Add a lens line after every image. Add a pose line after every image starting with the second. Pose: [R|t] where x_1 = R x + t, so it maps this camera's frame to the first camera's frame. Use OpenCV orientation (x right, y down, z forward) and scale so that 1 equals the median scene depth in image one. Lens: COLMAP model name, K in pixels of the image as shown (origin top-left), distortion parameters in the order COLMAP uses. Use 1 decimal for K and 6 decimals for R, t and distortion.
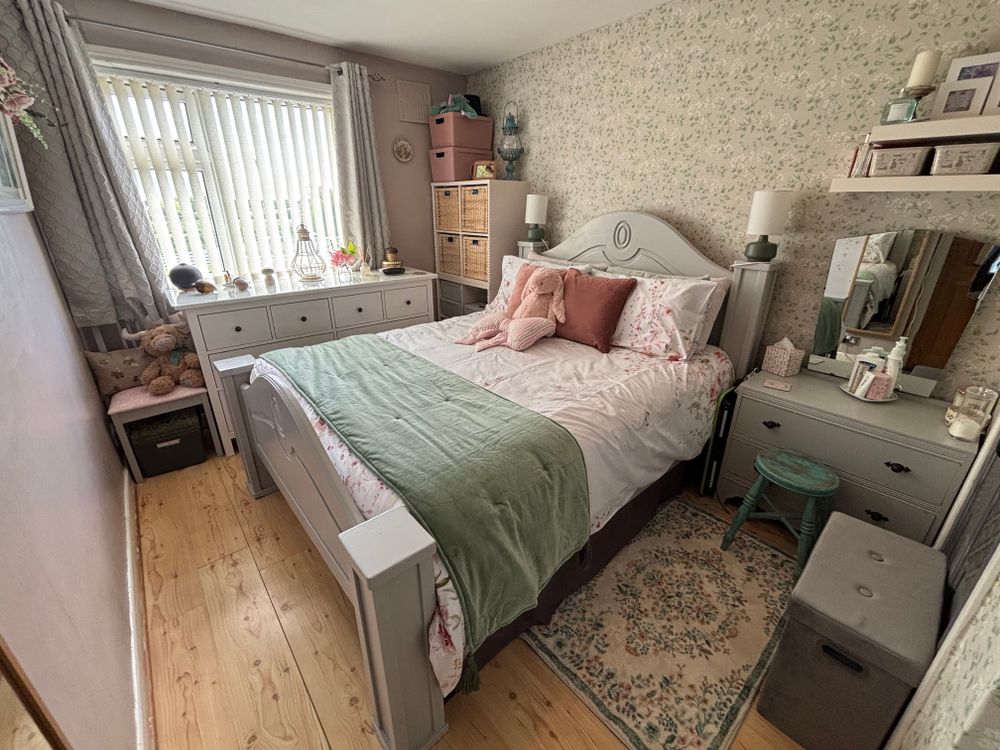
lens RADIAL K [[415.5, 0, 492.3], [0, 415.5, 369.3], [0, 0, 1]] dist [-0.001232, -0.000030]
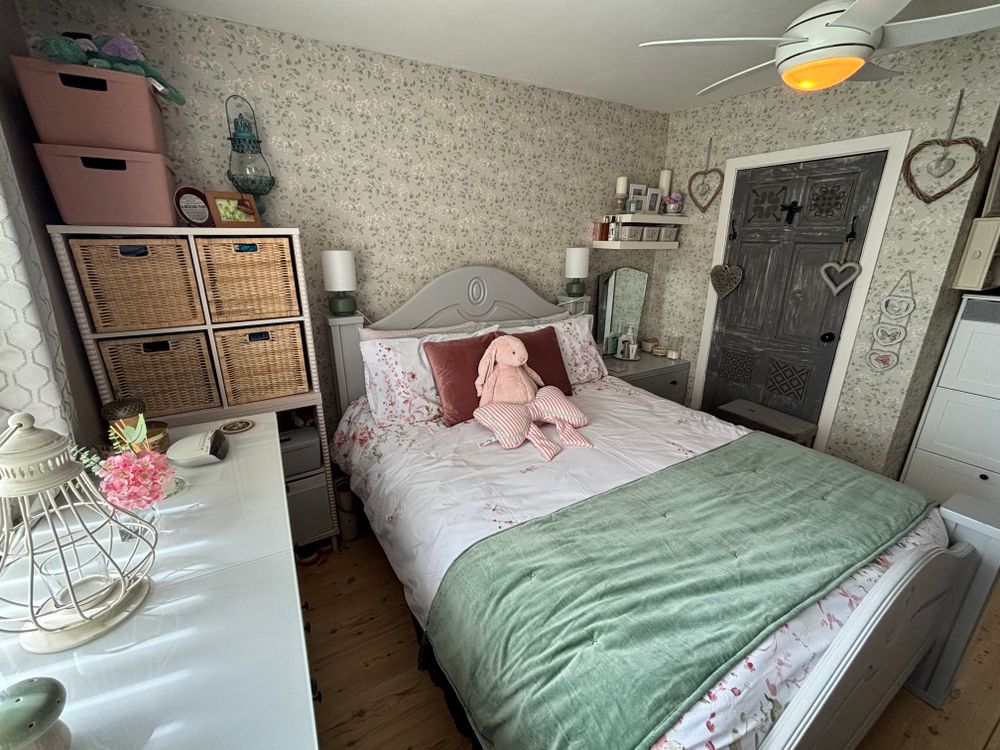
lens RADIAL K [[415.5, 0, 494.2], [0, 415.5, 375.1], [0, 0, 1]] dist [-0.001232, -0.000030]
pose [[0.191637, -0.308422, 0.931746, -0.652096], [0.364560, 0.903790, 0.224187, -0.348849], [-0.911247, 0.296715, 0.285638, 0.746712]]
